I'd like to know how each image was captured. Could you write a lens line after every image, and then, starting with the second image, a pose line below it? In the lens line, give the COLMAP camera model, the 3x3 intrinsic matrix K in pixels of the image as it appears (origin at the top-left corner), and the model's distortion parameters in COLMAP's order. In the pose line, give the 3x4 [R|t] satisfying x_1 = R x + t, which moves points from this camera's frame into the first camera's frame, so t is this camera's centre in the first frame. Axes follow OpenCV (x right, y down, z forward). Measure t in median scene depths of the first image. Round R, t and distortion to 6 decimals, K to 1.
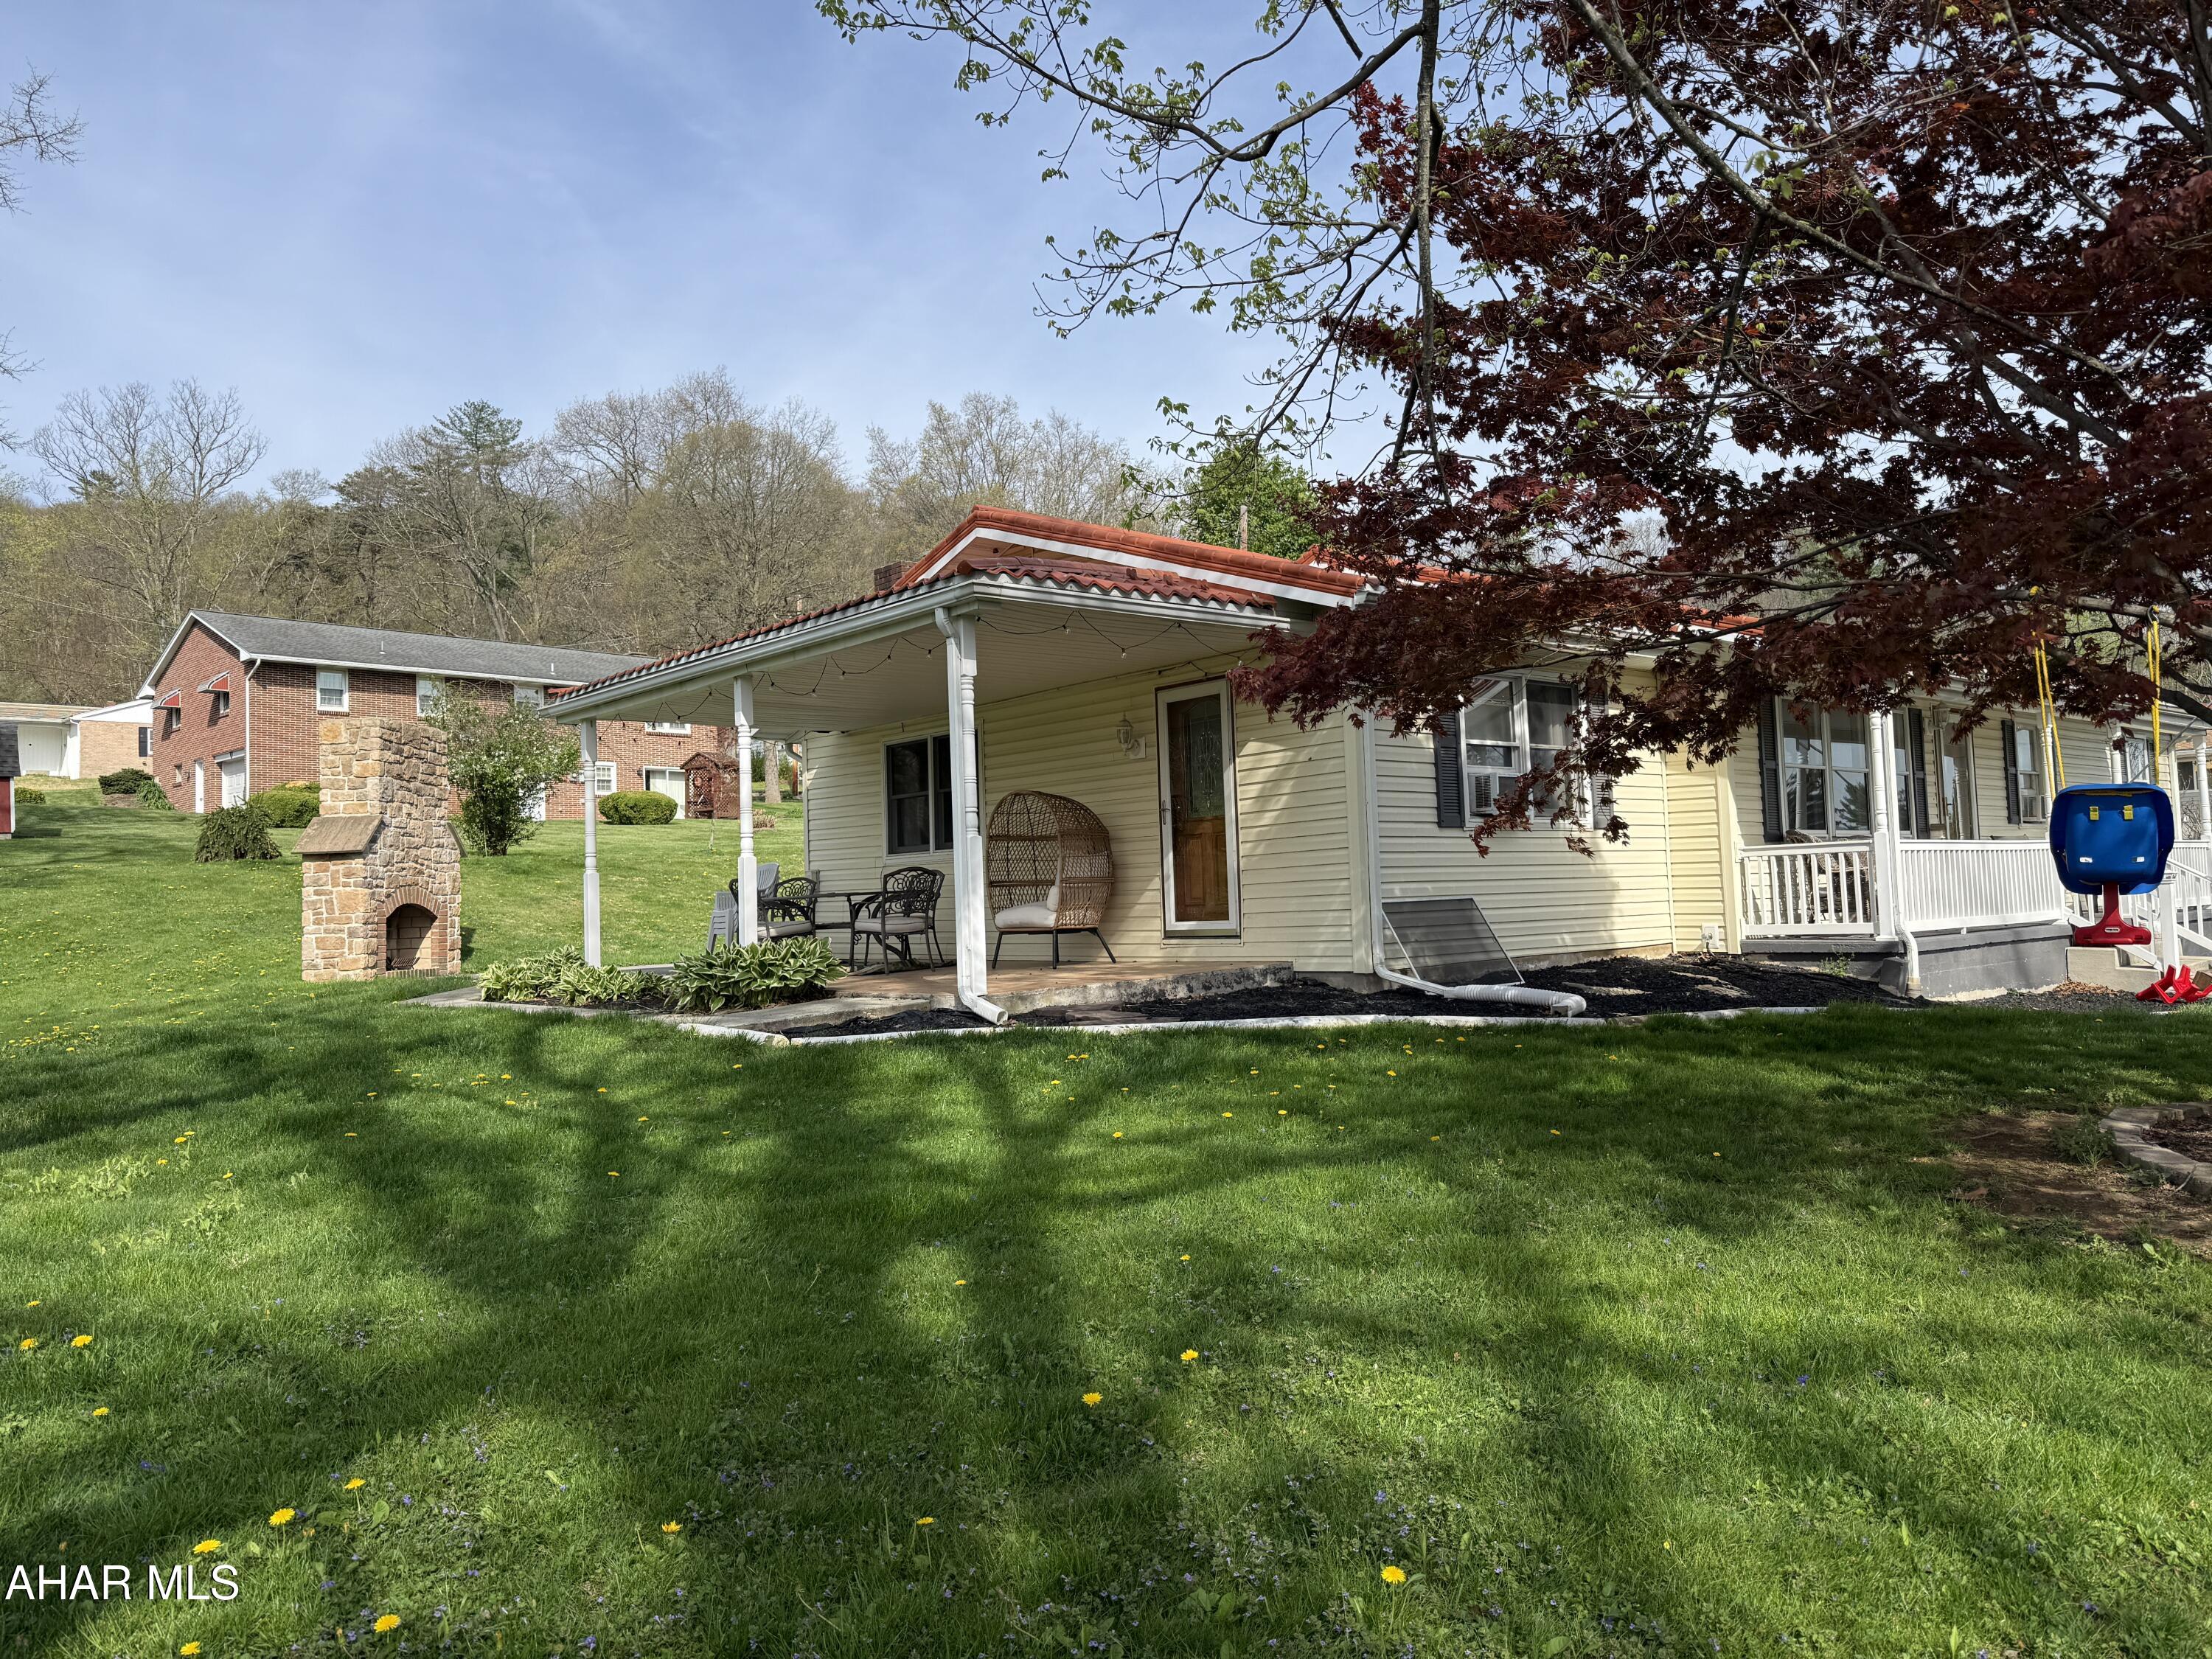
lens RADIAL K [[1569.2, 0, 1132.2], [0, 1569.2, 838.1], [0, 0, 1]] dist [0.041454, -0.038855]
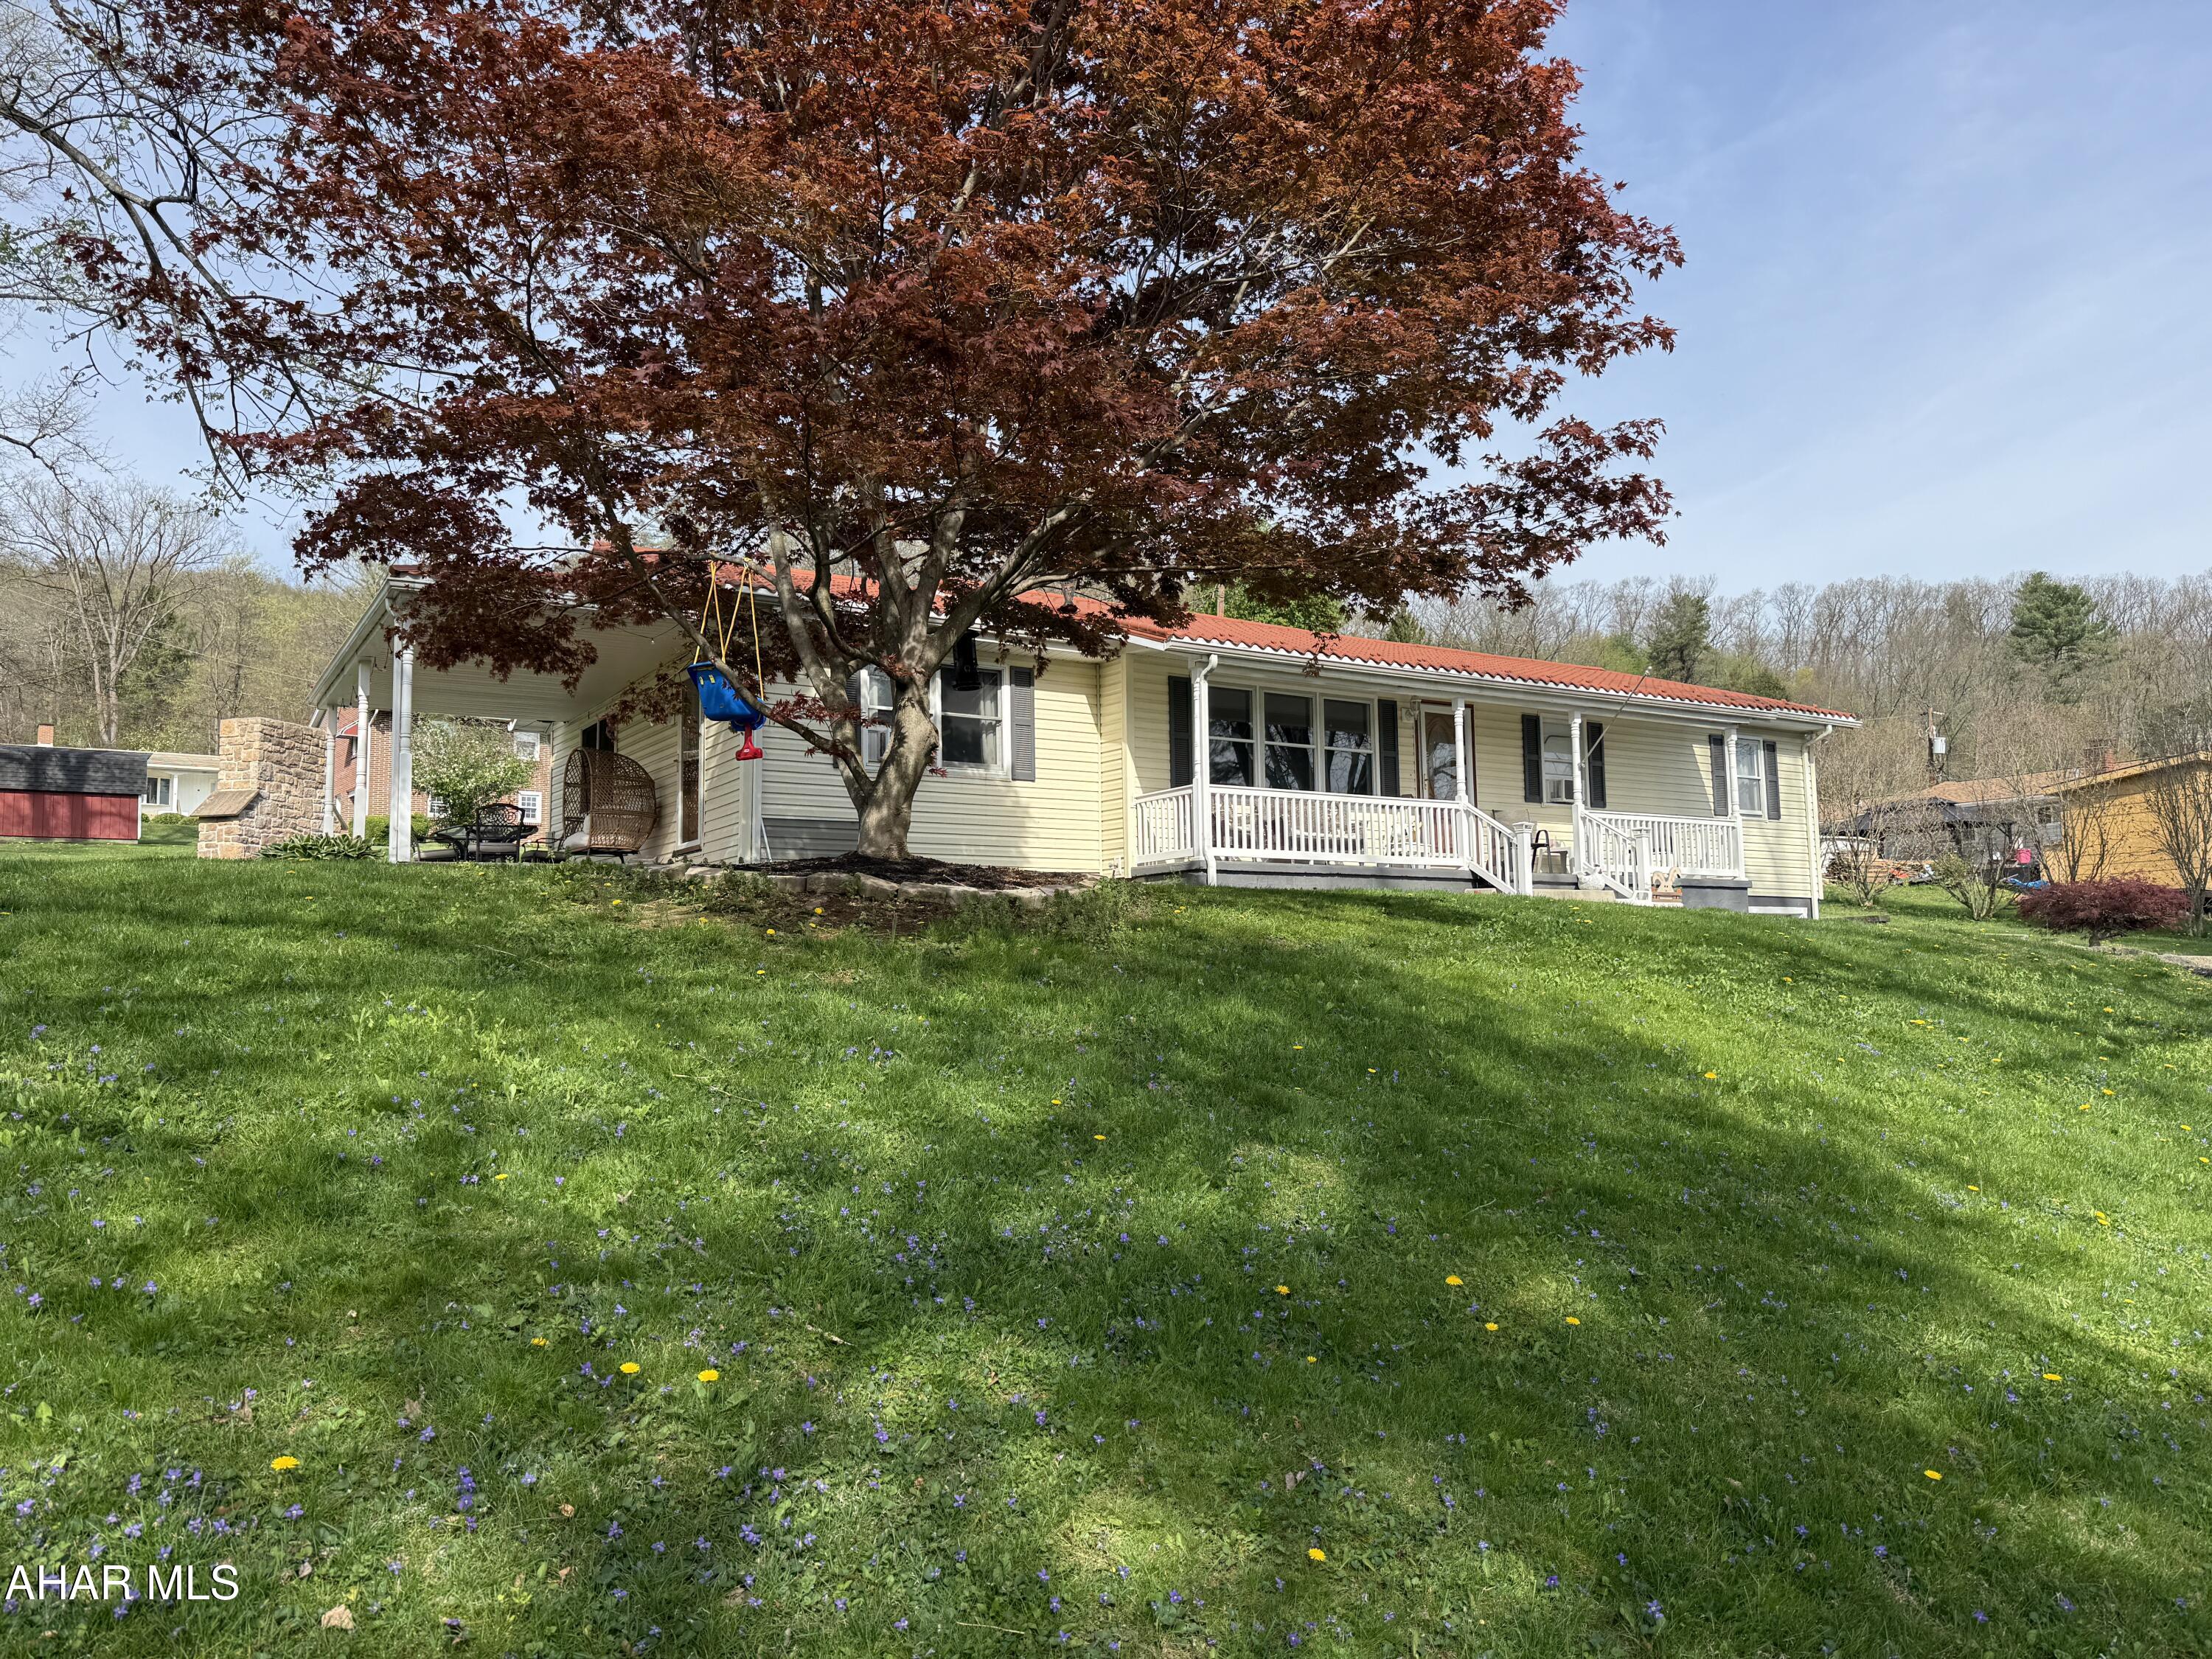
lens RADIAL K [[1569.2, 0, 1114.3], [0, 1569.2, 826.1], [0, 0, 1]] dist [0.041454, -0.038855]
pose [[0.987588, 0.007363, -0.156891, 0.447719], [-0.016410, 0.998271, -0.056446, 0.079682], [0.156204, 0.058320, 0.986002, -0.200971]]
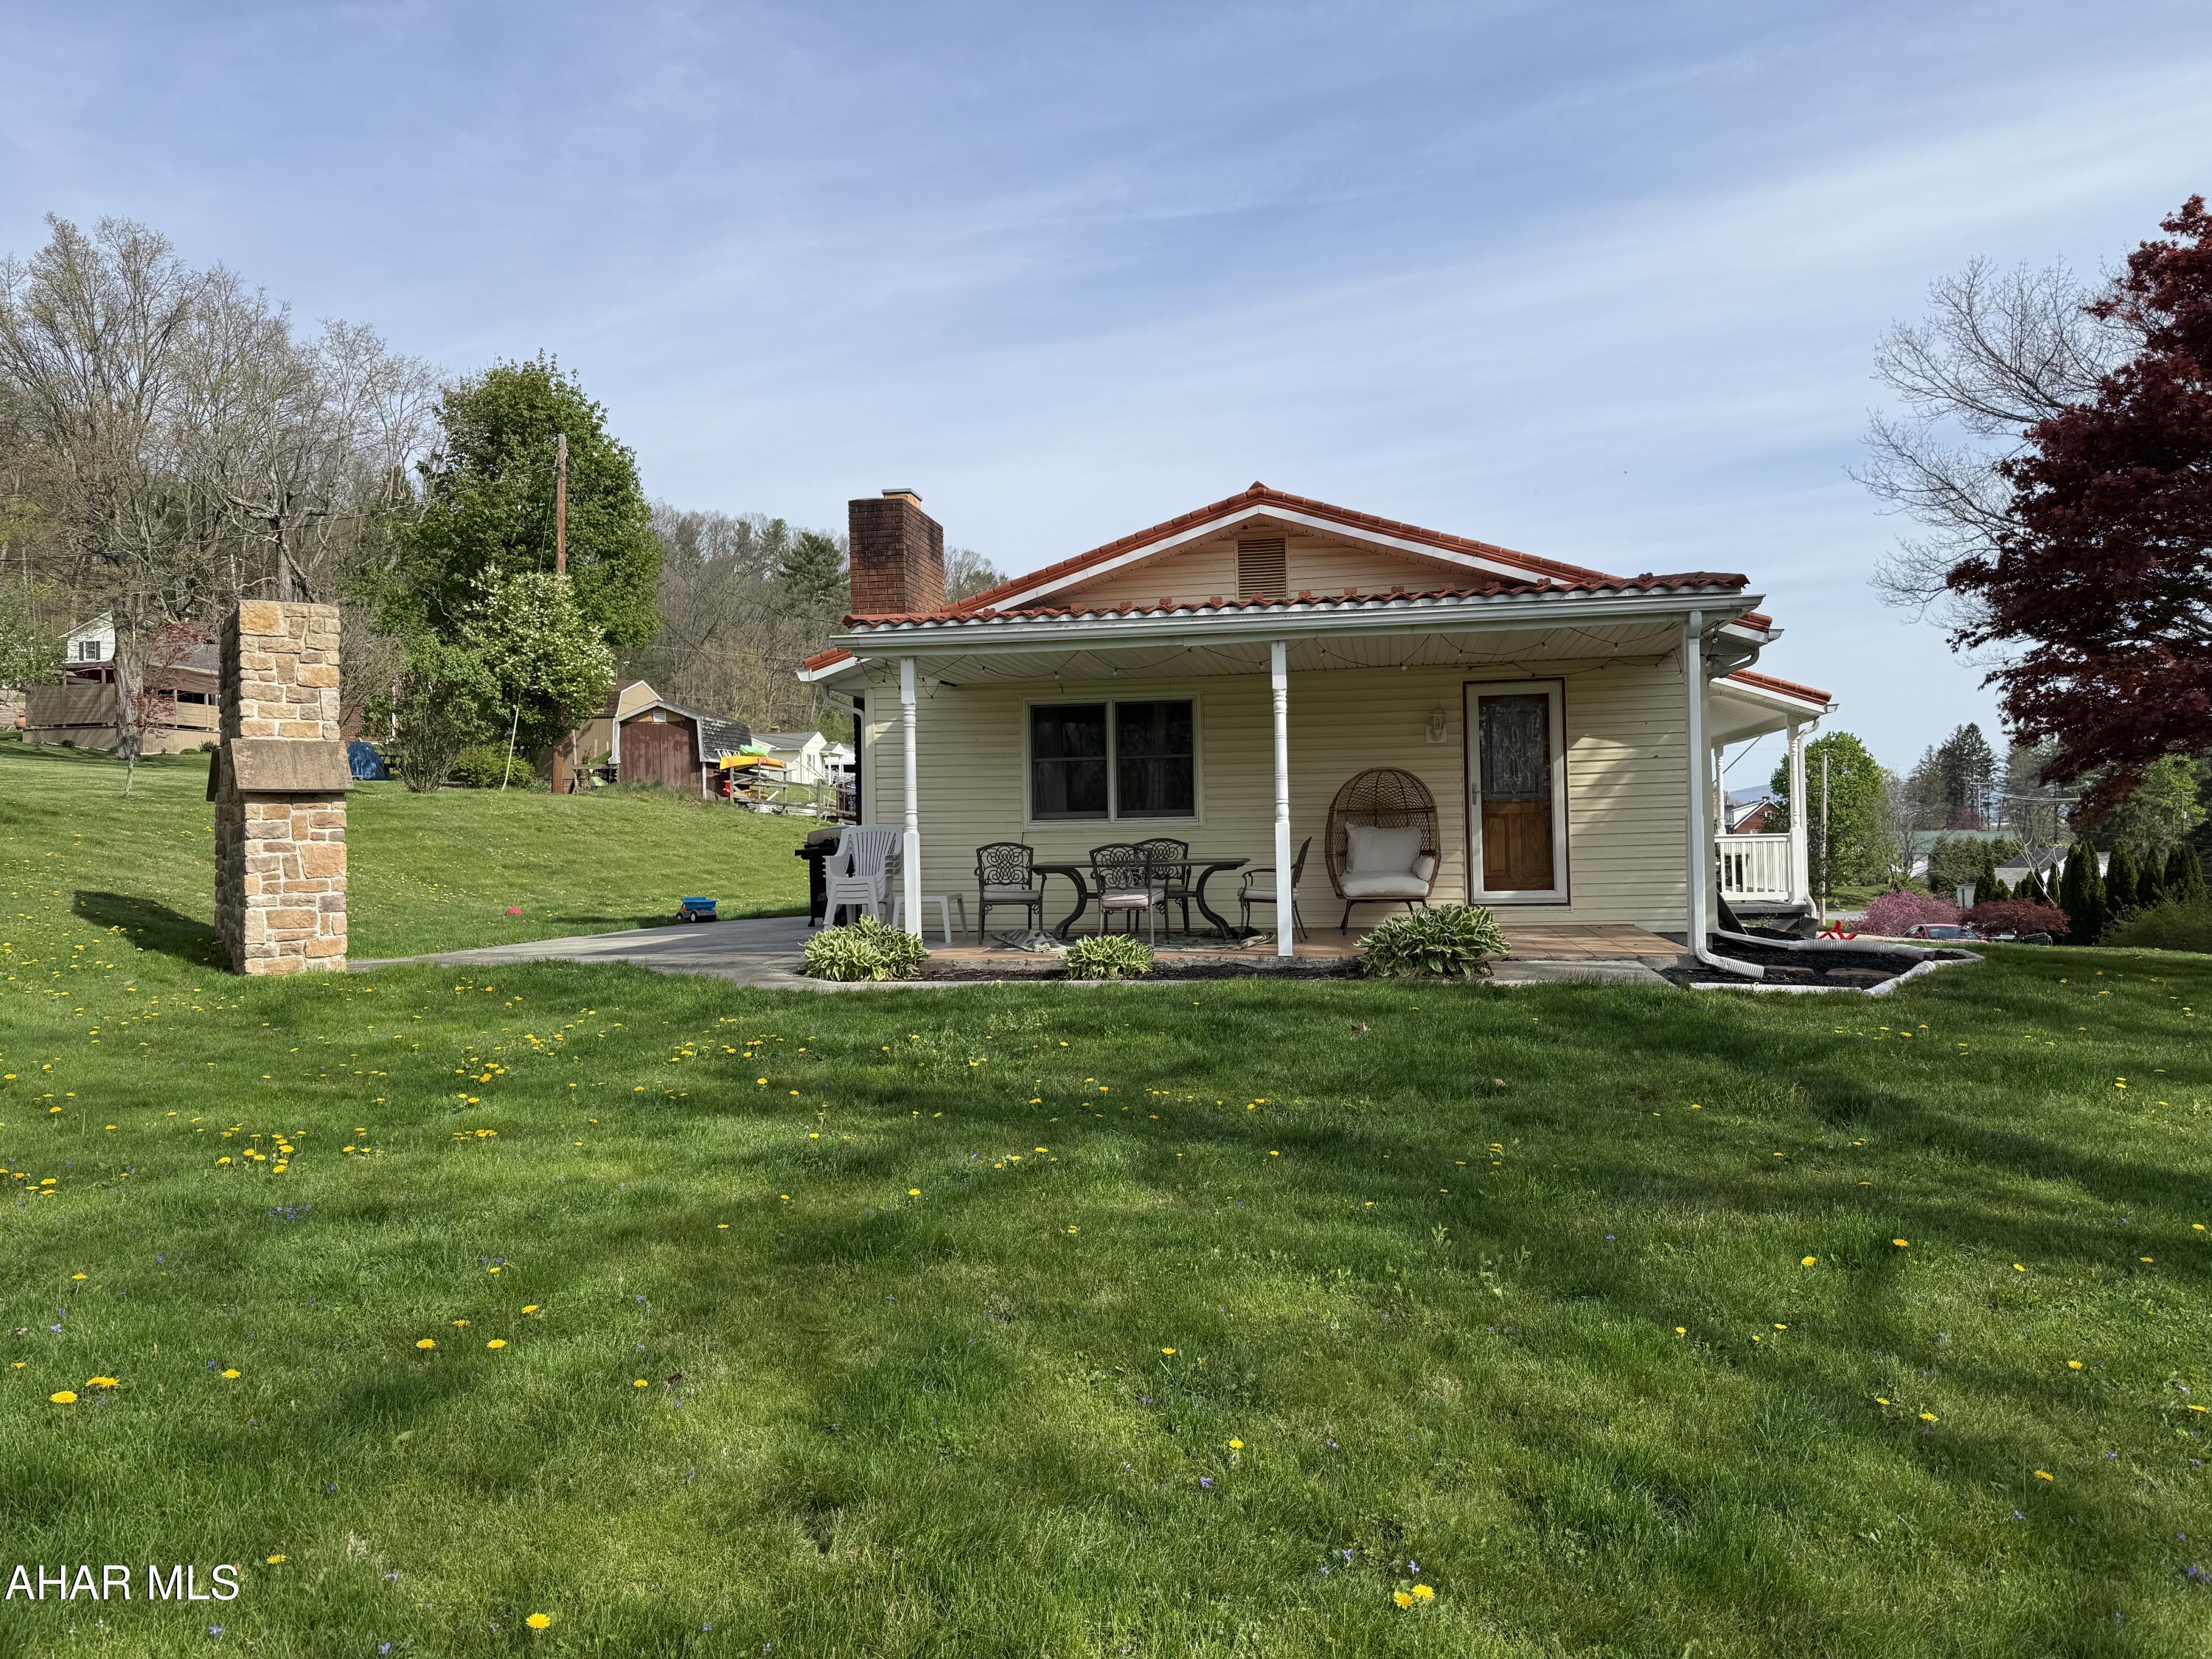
lens RADIAL K [[1569.2, 0, 1105.4], [0, 1569.2, 809.0], [0, 0, 1]] dist [0.041454, -0.038855]
pose [[0.777724, 0.034158, 0.627677, -0.657866], [-0.034573, 0.999335, -0.011546, 0.012401], [-0.627654, -0.012721, 0.778389, 0.218460]]
